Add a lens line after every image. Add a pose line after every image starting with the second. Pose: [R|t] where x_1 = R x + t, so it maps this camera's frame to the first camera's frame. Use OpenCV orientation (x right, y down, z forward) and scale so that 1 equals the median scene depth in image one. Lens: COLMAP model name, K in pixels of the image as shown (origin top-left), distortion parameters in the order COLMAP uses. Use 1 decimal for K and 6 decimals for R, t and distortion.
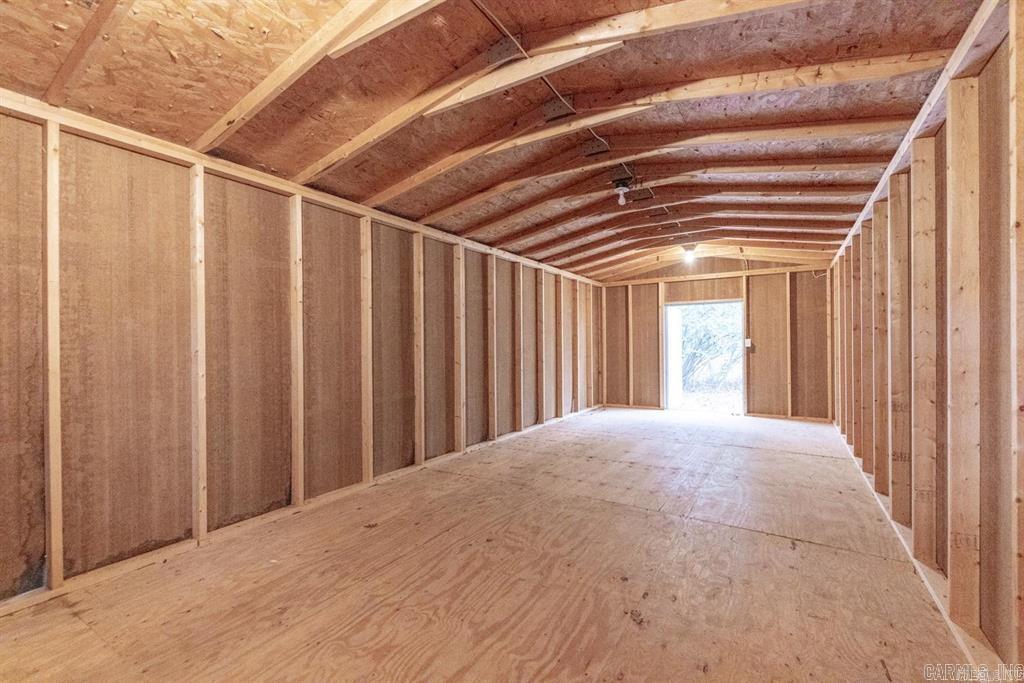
lens RADIAL K [[451.4, 0, 512.0], [0, 451.4, 341.5], [0, 0, 1]] dist [-0.001753, -0.000226]
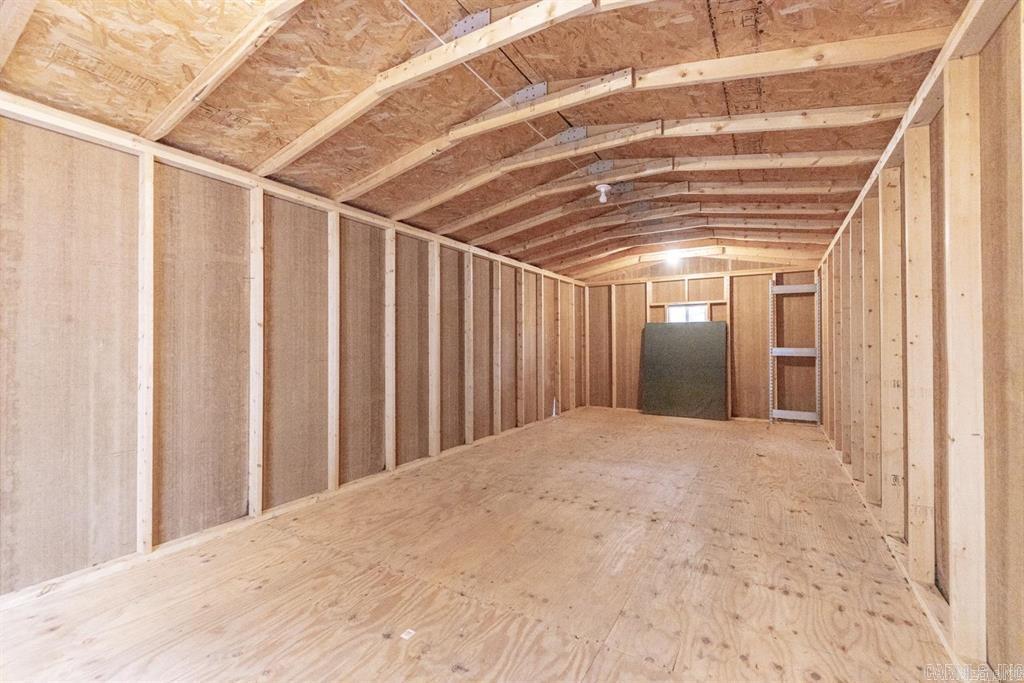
lens RADIAL K [[430.7, 0, 514.8], [0, 430.7, 337.6], [0, 0, 1]] dist [0.002617, 0.000207]
pose [[0.999989, 0.004095, 0.002452, 0.057909], [-0.004071, 0.999946, -0.009537, -0.001713], [-0.002491, 0.009527, 0.999952, 0.083428]]
